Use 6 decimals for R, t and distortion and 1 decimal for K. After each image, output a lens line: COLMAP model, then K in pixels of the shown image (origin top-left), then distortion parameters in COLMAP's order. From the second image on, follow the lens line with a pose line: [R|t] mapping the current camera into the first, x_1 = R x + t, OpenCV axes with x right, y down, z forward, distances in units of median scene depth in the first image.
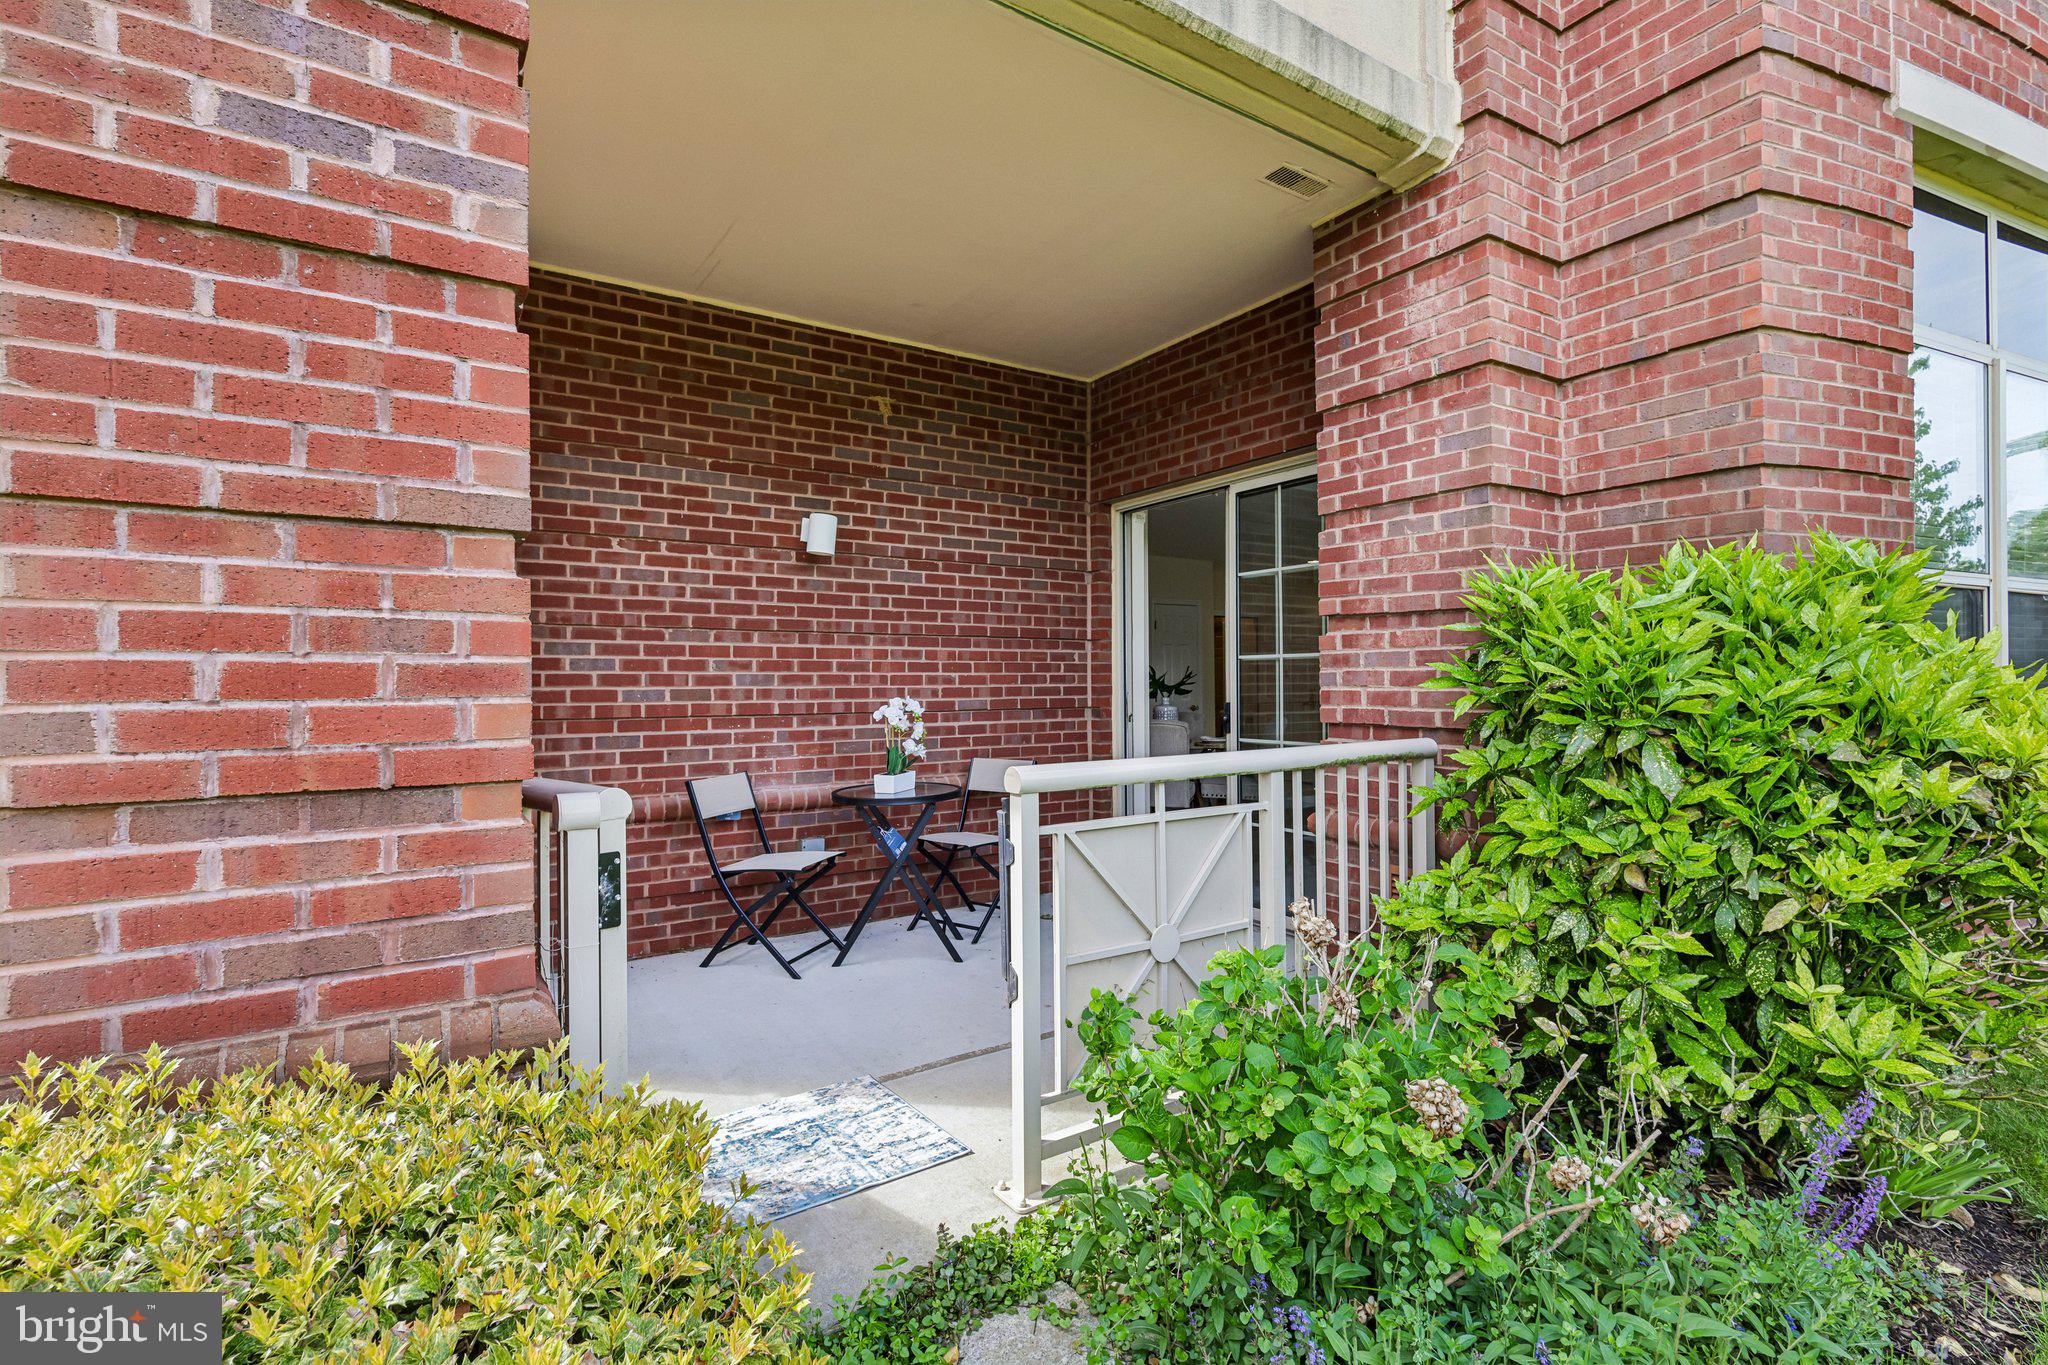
lens RADIAL K [[945.6, 0, 1024.7], [0, 945.6, 679.3], [0, 0, 1]] dist [-0.004602, 0.001597]
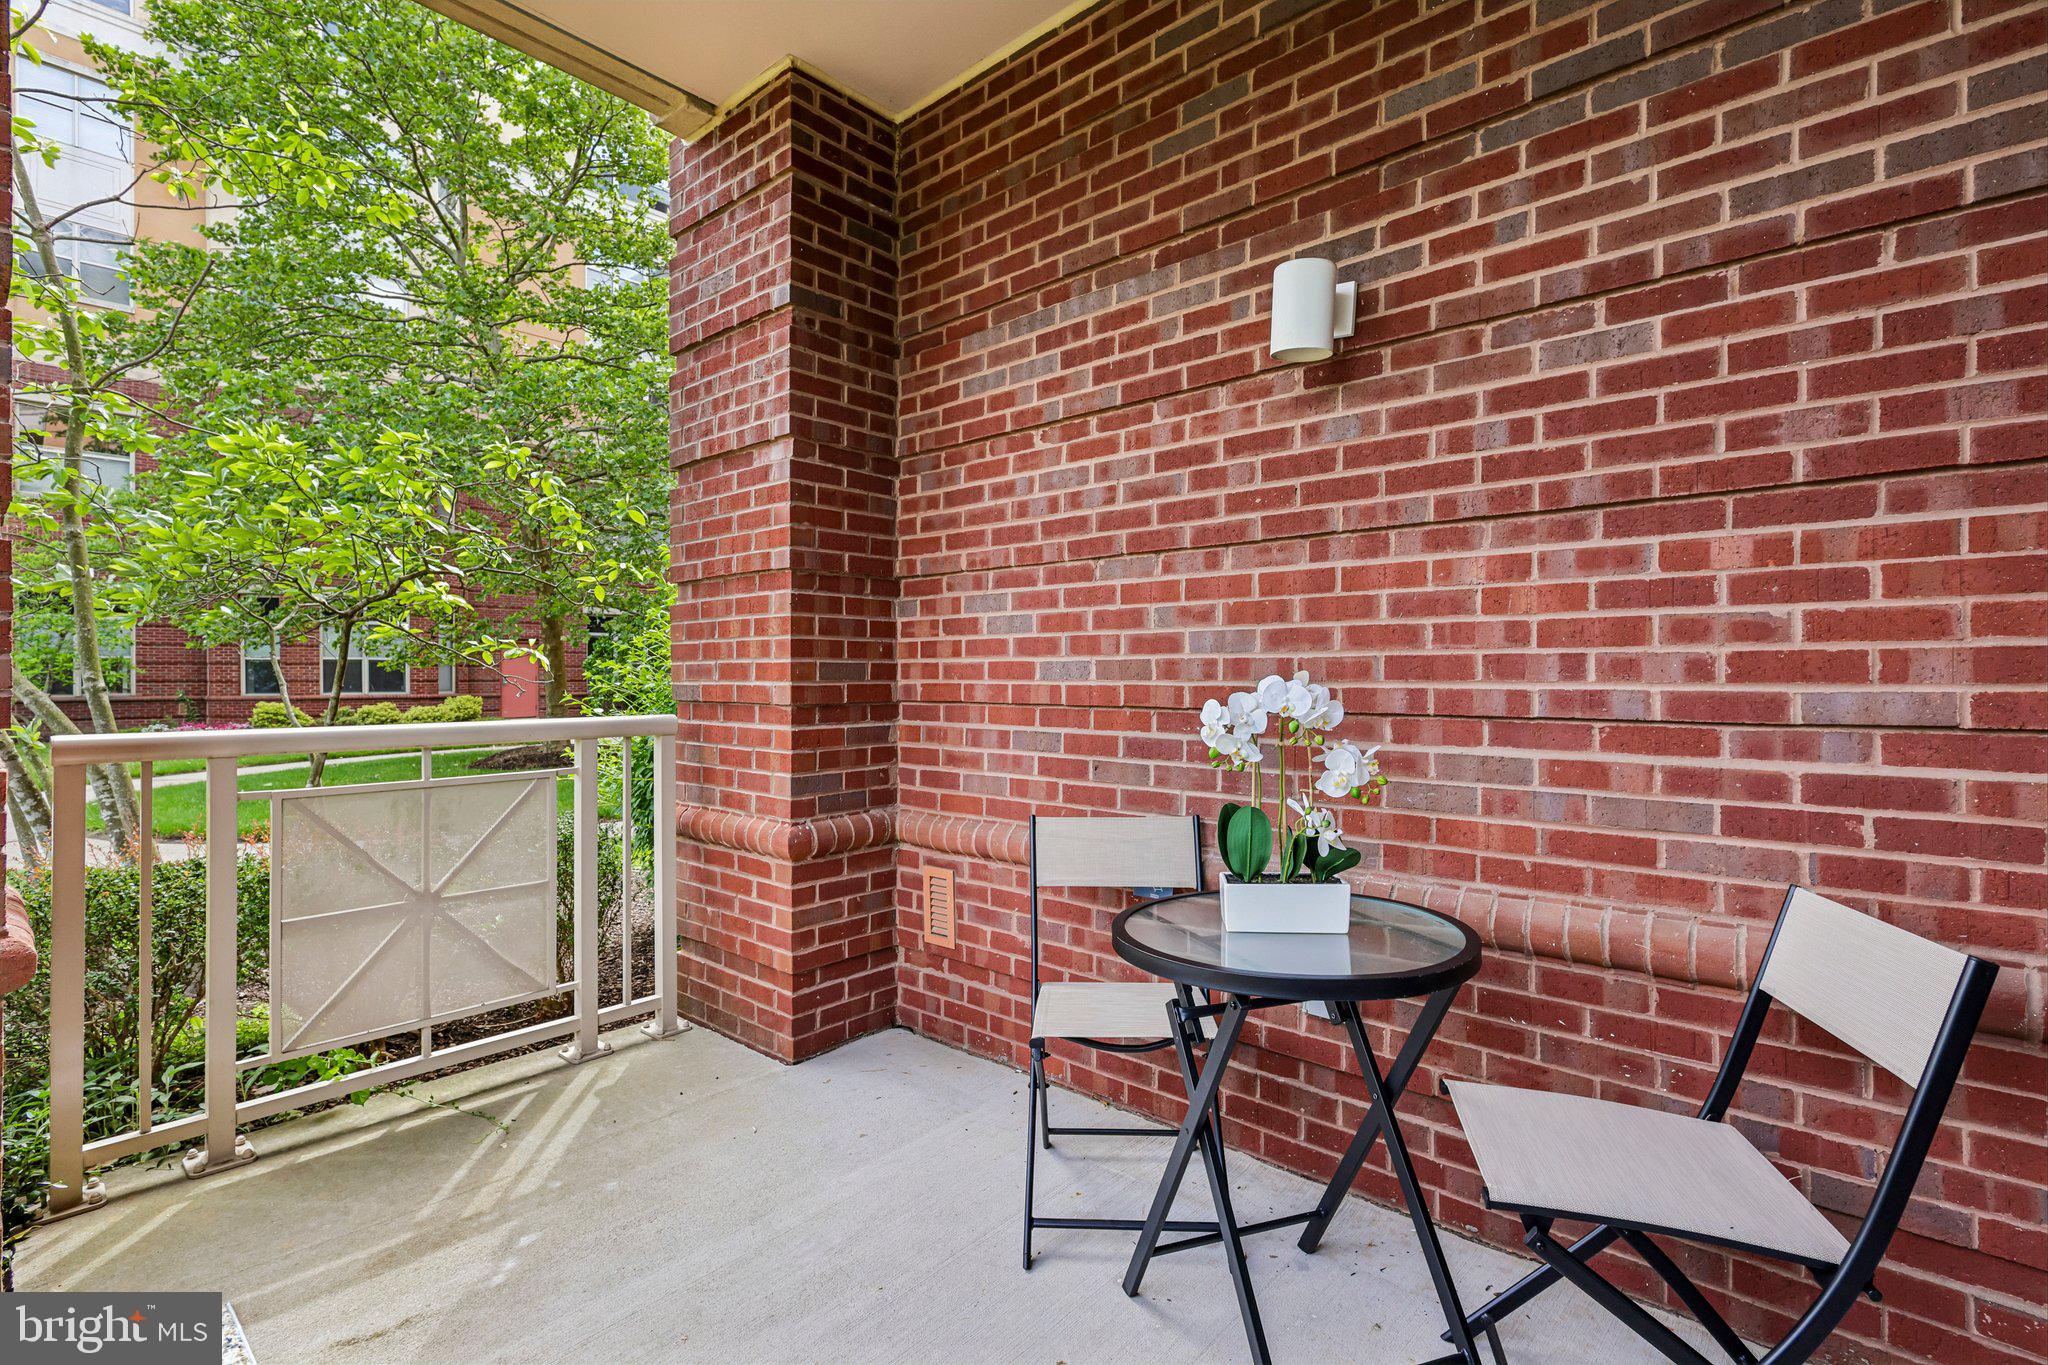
lens RADIAL K [[946.2, 0, 1024.1], [0, 946.2, 678.5], [0, 0, 1]] dist [-0.002416, 0.000824]
pose [[0.249596, 0.006799, -0.968326, 0.237610], [0.002700, 0.999967, 0.007717, 0.020953], [0.968346, -0.004541, 0.249570, 0.969729]]
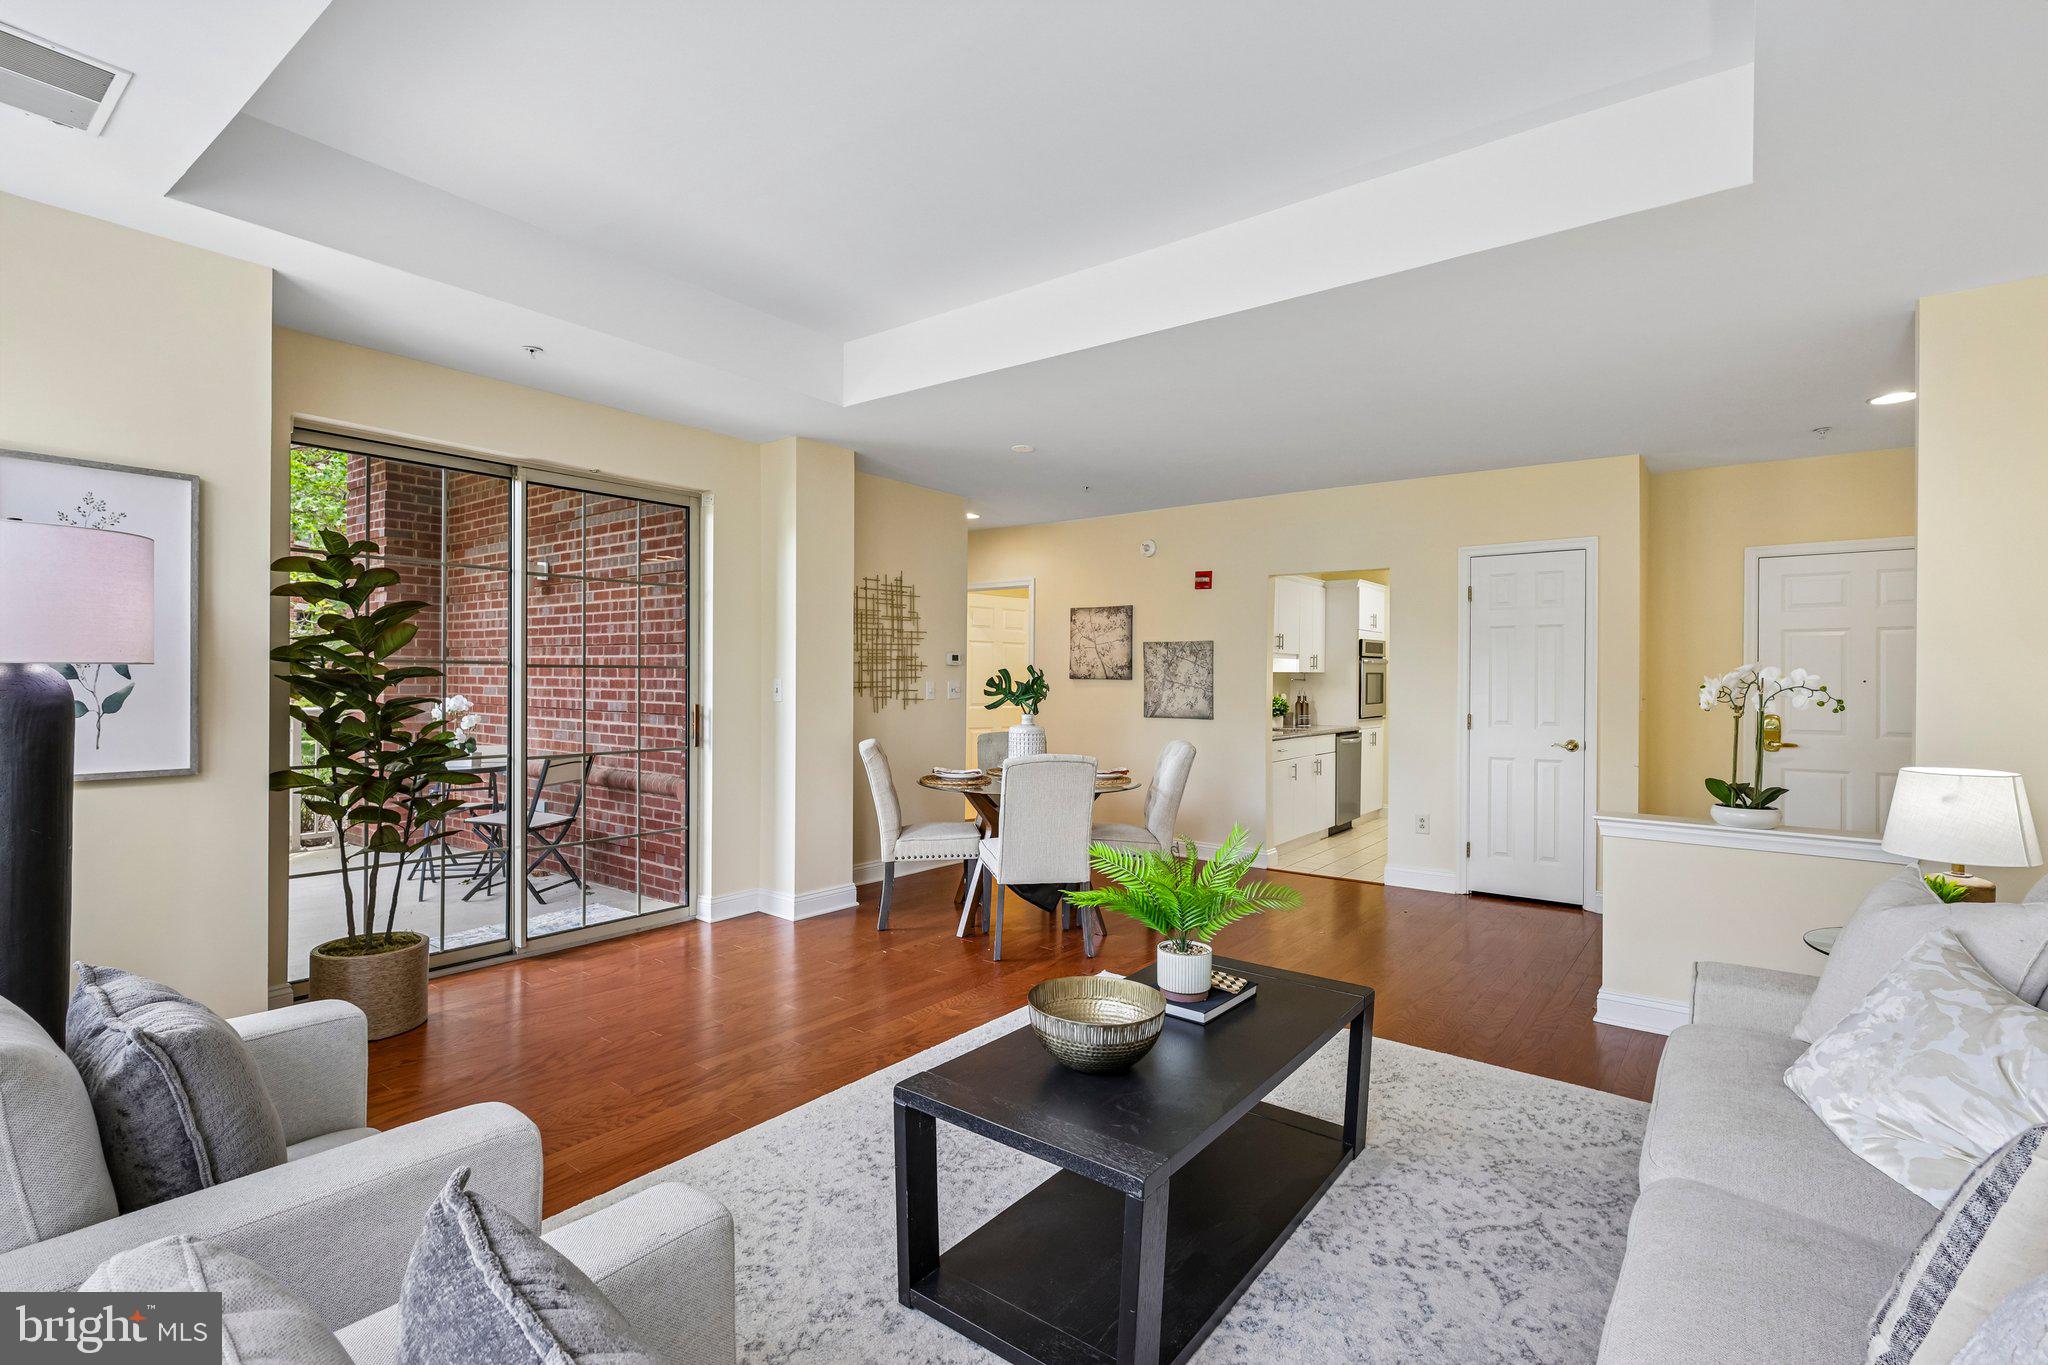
lens RADIAL K [[946.2, 0, 1024.1], [0, 946.2, 678.5], [0, 0, 1]] dist [-0.002416, 0.000824]
pose [[0.332017, 0.012277, -0.943193, 1.653364], [-0.004738, 0.999924, 0.011348, -0.030063], [0.943261, 0.000702, 0.332050, 1.564994]]
